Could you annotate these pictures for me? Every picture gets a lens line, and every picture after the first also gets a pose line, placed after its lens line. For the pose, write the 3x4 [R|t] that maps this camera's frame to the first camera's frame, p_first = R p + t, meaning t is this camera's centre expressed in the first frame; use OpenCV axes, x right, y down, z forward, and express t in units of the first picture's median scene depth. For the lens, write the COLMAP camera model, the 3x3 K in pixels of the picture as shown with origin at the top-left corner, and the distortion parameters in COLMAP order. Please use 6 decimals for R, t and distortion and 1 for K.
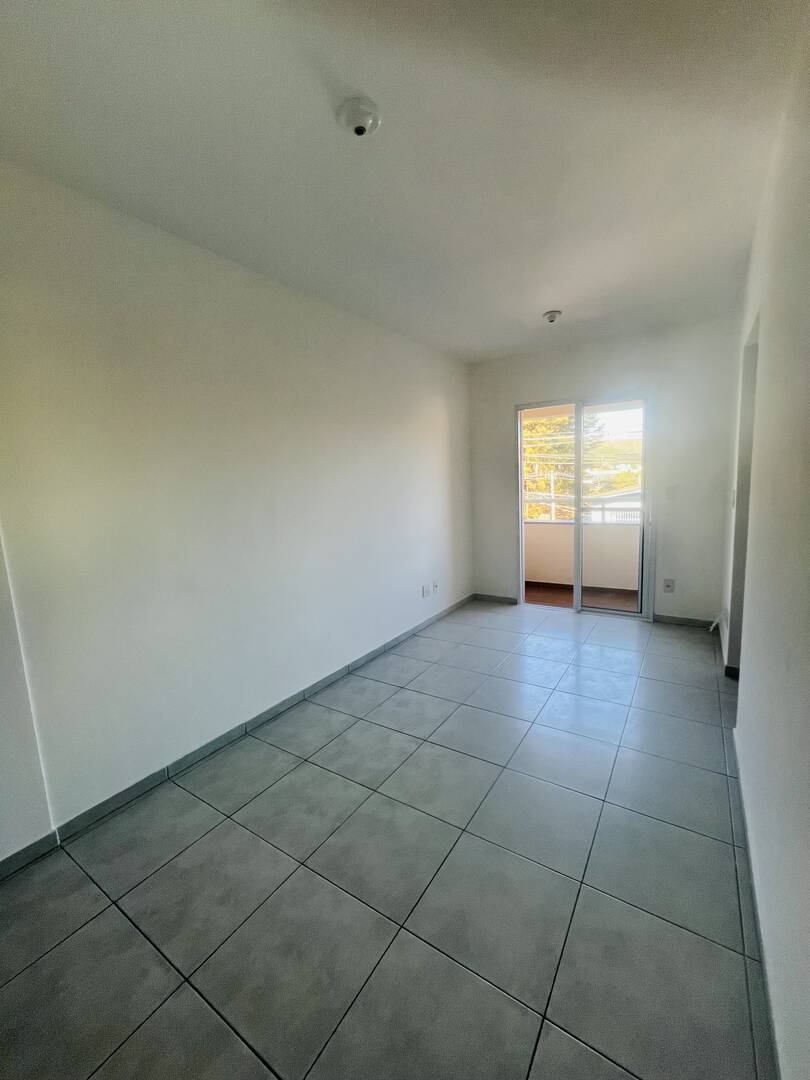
lens RADIAL K [[438.1, 0, 406.4], [0, 438.1, 537.9], [0, 0, 1]] dist [-0.000874, 0.000185]
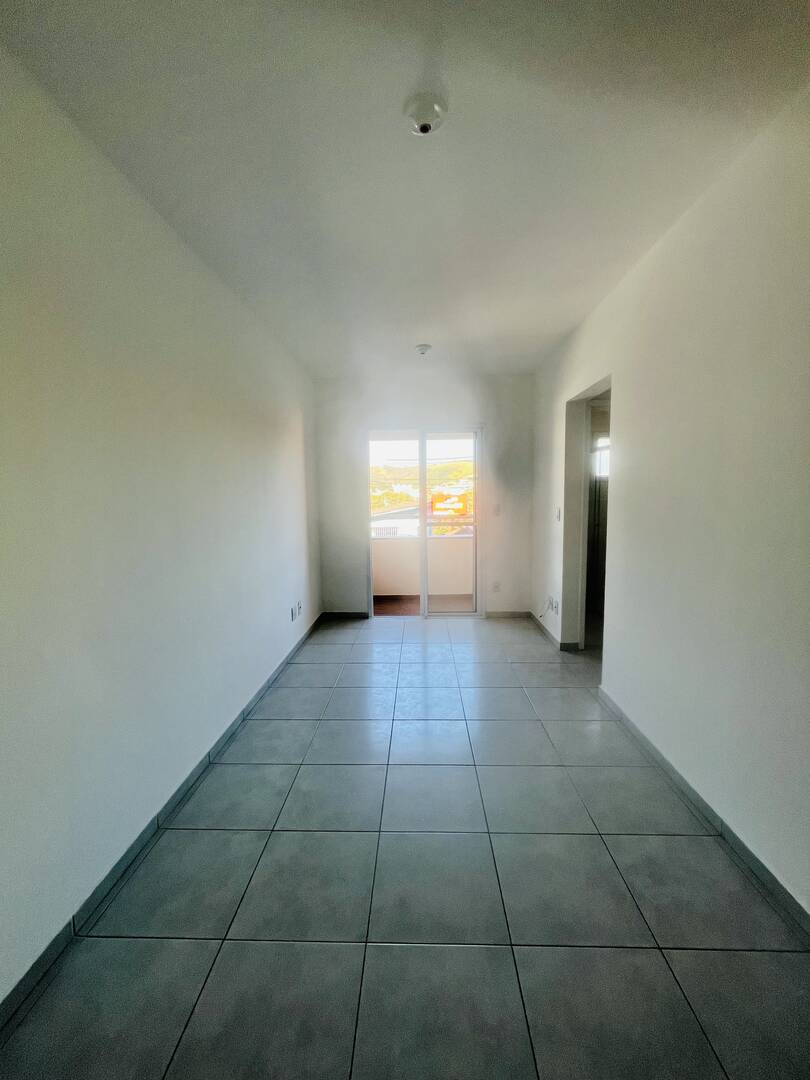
lens RADIAL K [[438.1, 0, 406.4], [0, 438.1, 537.9], [0, 0, 1]] dist [-0.000874, 0.000185]
pose [[0.849512, -0.019818, 0.527196, -0.242736], [0.045411, 0.998332, -0.035646, 0.006060], [-0.525611, 0.054222, 0.848996, 0.089121]]
